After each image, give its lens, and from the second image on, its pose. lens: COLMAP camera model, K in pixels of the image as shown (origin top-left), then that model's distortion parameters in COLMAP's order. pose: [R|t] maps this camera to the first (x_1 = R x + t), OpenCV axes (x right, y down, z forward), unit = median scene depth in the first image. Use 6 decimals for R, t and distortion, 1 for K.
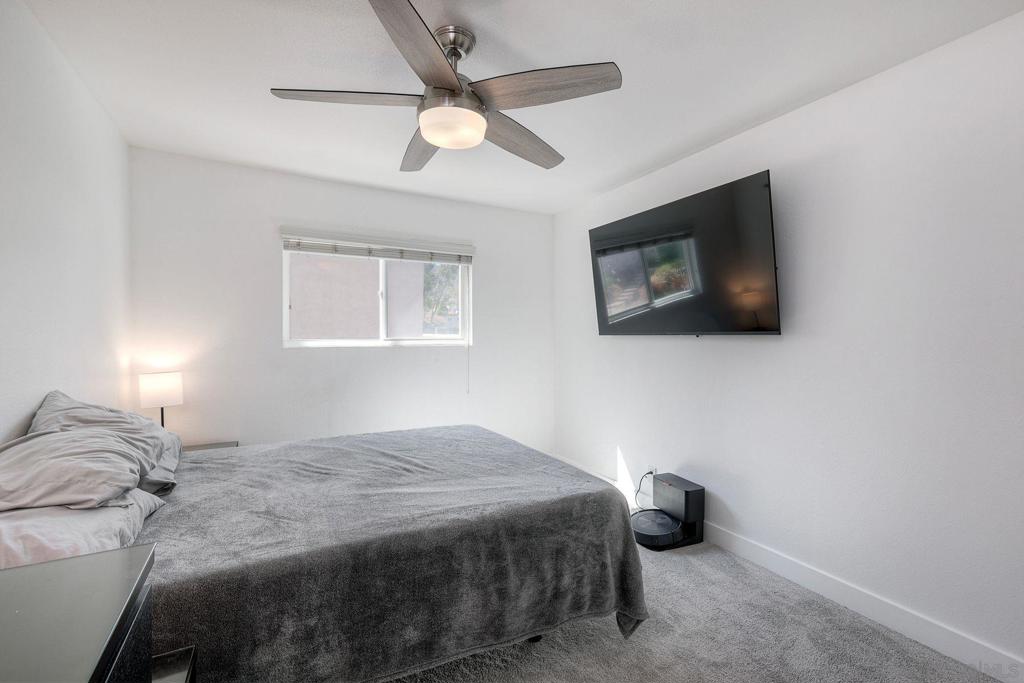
lens RADIAL K [[450.1, 0, 509.4], [0, 450.1, 337.0], [0, 0, 1]] dist [0.012331, 0.000461]
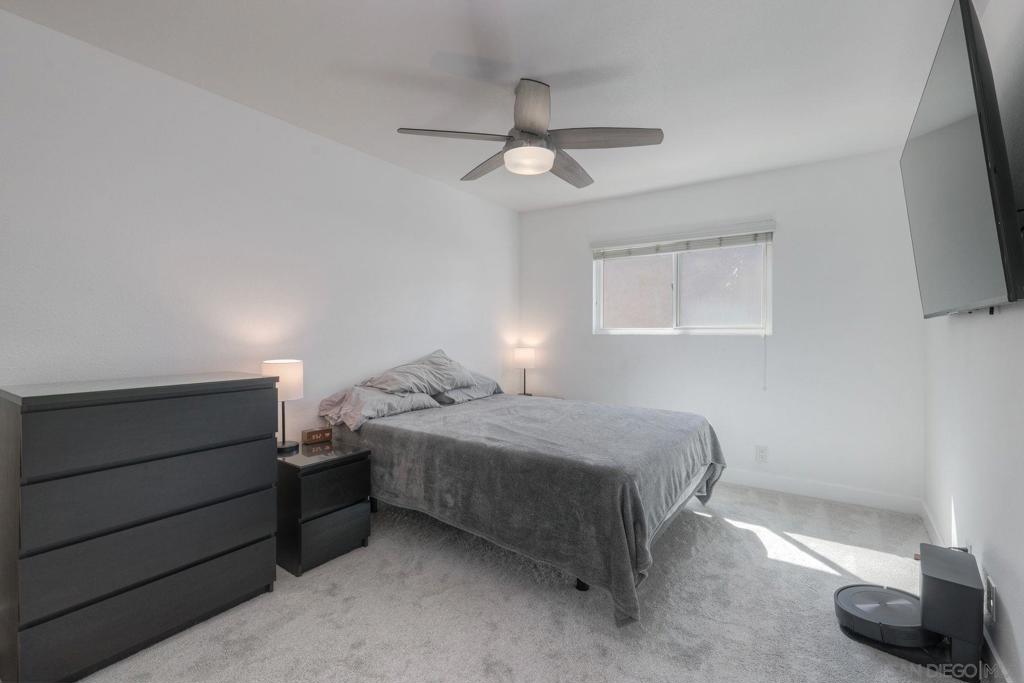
lens RADIAL K [[450.1, 0, 510.1], [0, 450.1, 336.2], [0, 0, 1]] dist [0.012331, 0.000461]
pose [[0.446025, 0.010301, -0.894961, 0.563237], [-0.007315, 0.999942, 0.007864, 0.020660], [0.894991, 0.003039, 0.446074, 0.195997]]
